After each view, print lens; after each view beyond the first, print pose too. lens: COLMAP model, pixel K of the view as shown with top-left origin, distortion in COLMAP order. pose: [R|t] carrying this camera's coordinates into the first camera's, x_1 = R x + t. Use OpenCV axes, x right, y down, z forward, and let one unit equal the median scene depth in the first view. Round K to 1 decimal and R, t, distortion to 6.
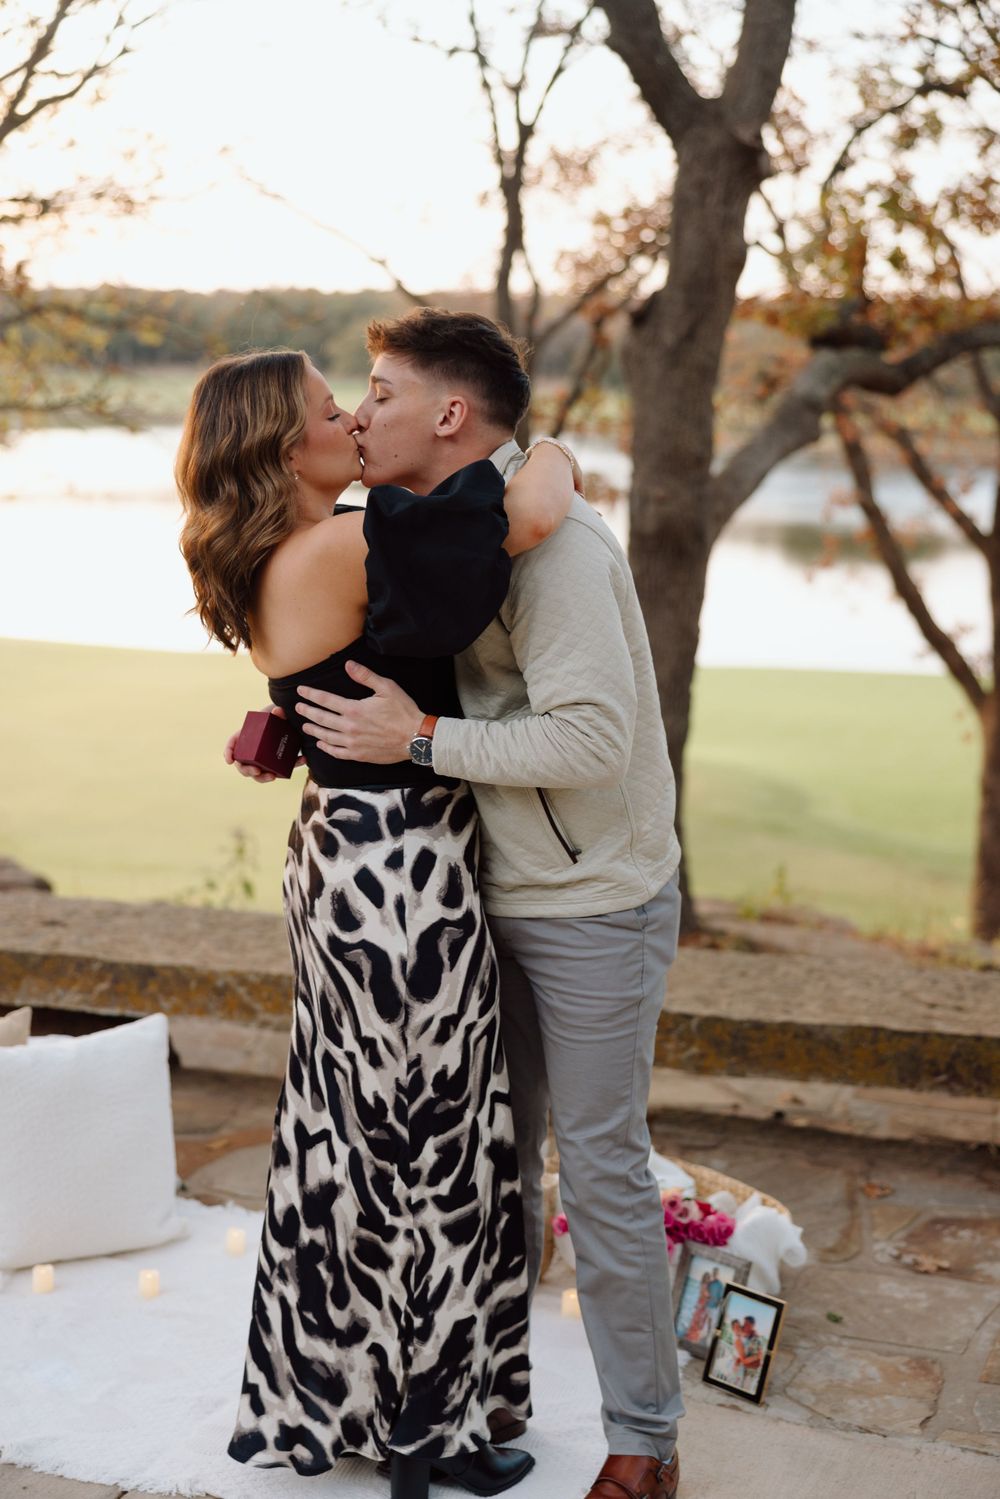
lens RADIAL K [[2029.2, 0, 463.9], [0, 2029.2, 745.7], [0, 0, 1]] dist [0.000957, 0.000000]
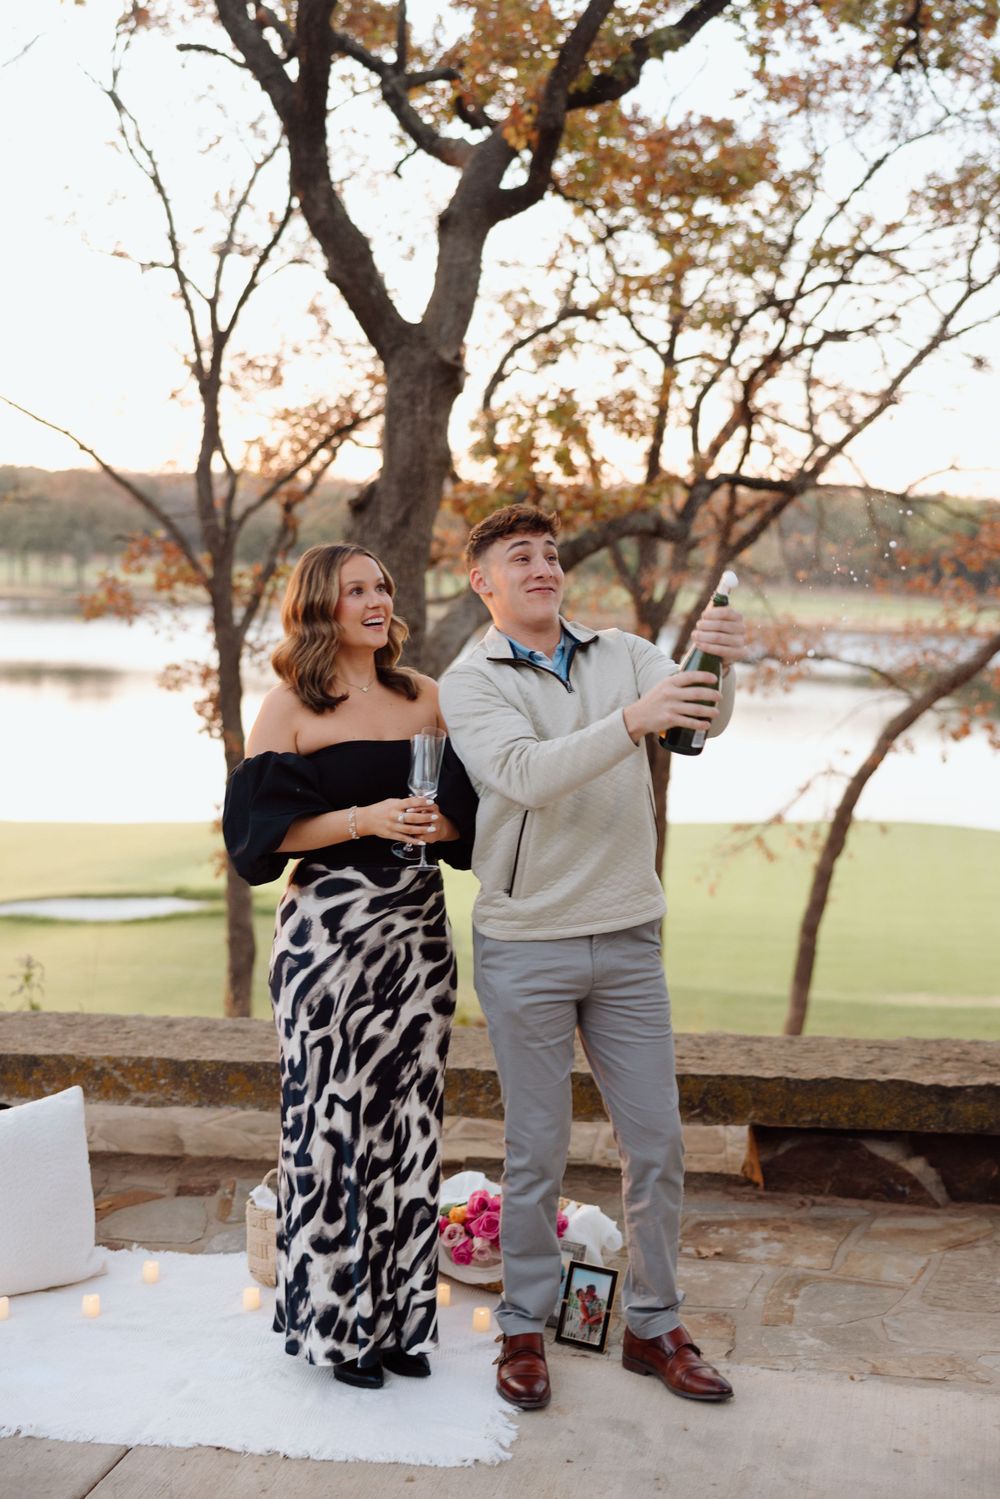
lens RADIAL K [[1890.8, 0, 520.4], [0, 1890.8, 704.6], [0, 0, 1]] dist [-0.004290, 0.000000]
pose [[0.978672, -0.010629, 0.205152, -0.102486], [0.030967, 0.994882, -0.096180, 0.020338], [-0.203080, 0.100481, 0.973993, -0.137916]]
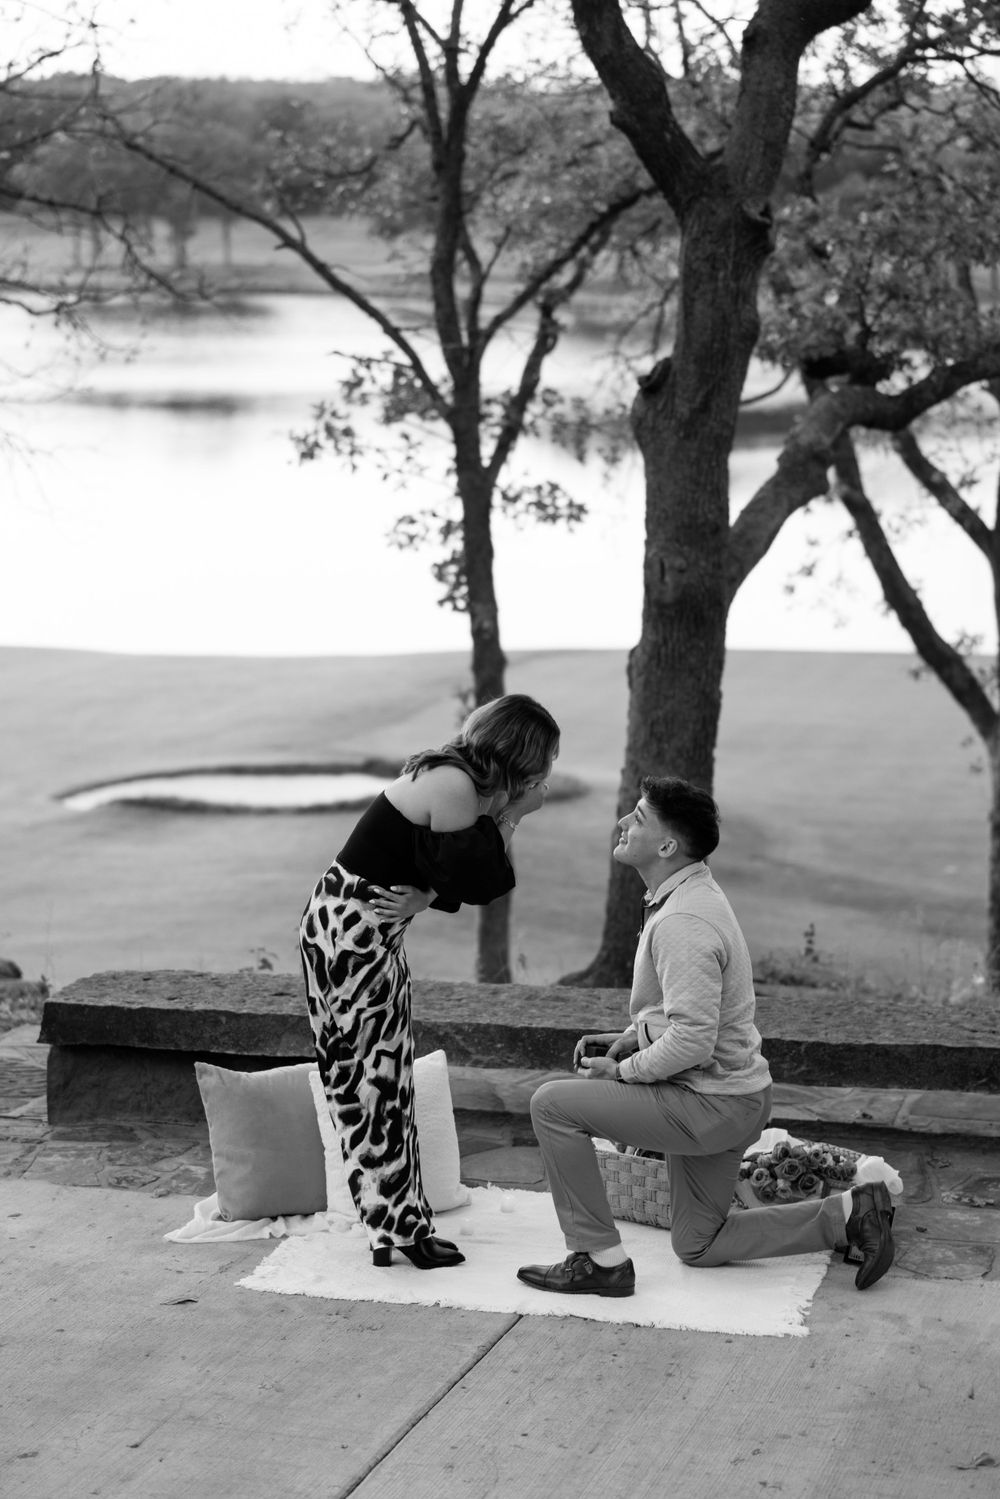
lens RADIAL K [[2759.1, 0, 503.7], [0, 2759.1, 785.0], [0, 0, 1]] dist [0.010545, 0.000000]
pose [[0.996685, -0.028191, 0.076321, -0.211667], [0.027752, 0.999592, 0.006801, -0.054933], [-0.076481, -0.004661, 0.997060, -0.788174]]
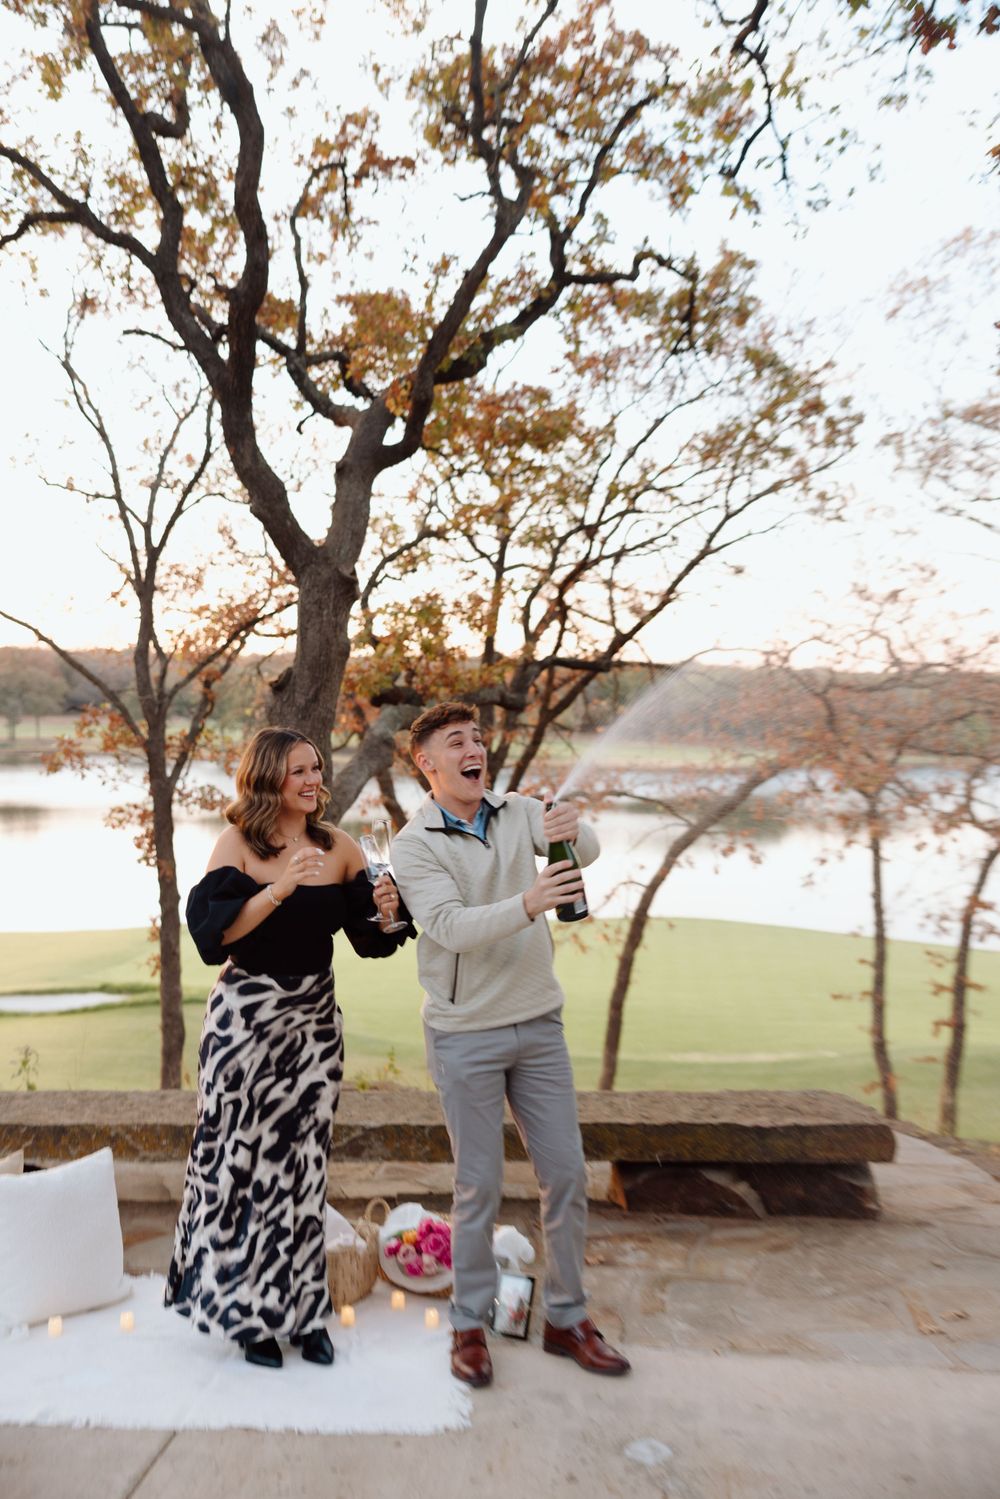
lens RADIAL K [[1475.8, 0, 489.1], [0, 1475.8, 752.6], [0, 0, 1]] dist [0.039393, 0.000000]
pose [[0.959888, -0.011588, 0.280143, -0.157096], [0.054408, 0.987852, -0.145561, 0.012745], [-0.275053, 0.154964, 0.948858, -0.169252]]
